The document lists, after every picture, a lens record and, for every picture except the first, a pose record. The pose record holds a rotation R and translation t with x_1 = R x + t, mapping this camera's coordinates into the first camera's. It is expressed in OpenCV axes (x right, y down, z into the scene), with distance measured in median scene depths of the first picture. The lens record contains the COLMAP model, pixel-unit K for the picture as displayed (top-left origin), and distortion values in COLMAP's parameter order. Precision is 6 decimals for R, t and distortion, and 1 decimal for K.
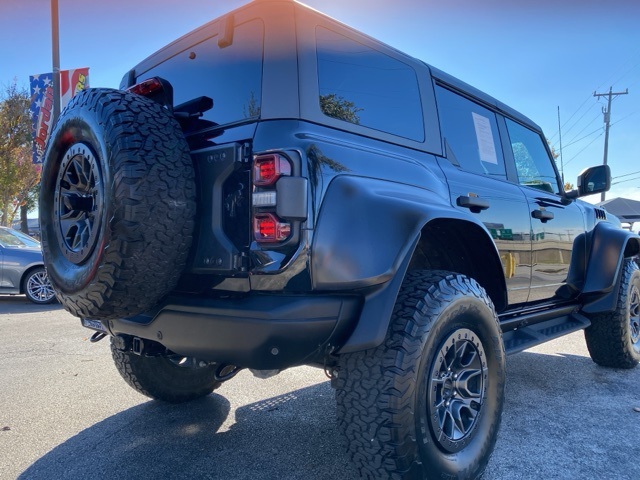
lens RADIAL K [[501.6, 0, 320.0], [0, 501.6, 240.0], [0, 0, 1]] dist [0.006210, 0.004947]
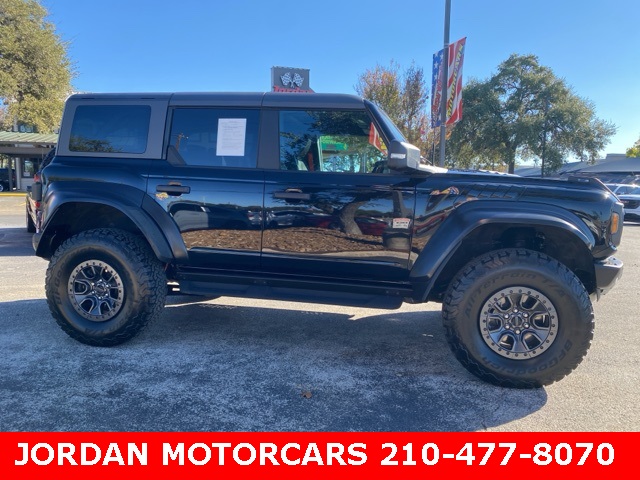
lens RADIAL K [[500.1, 0, 322.4], [0, 500.1, 237.4], [0, 0, 1]] dist [0.013056, -0.000996]
pose [[0.533331, 0.104901, -0.839377, 0.352150], [-0.015482, 0.993325, 0.114303, -0.020871], [0.845765, -0.047966, 0.531395, 0.110106]]
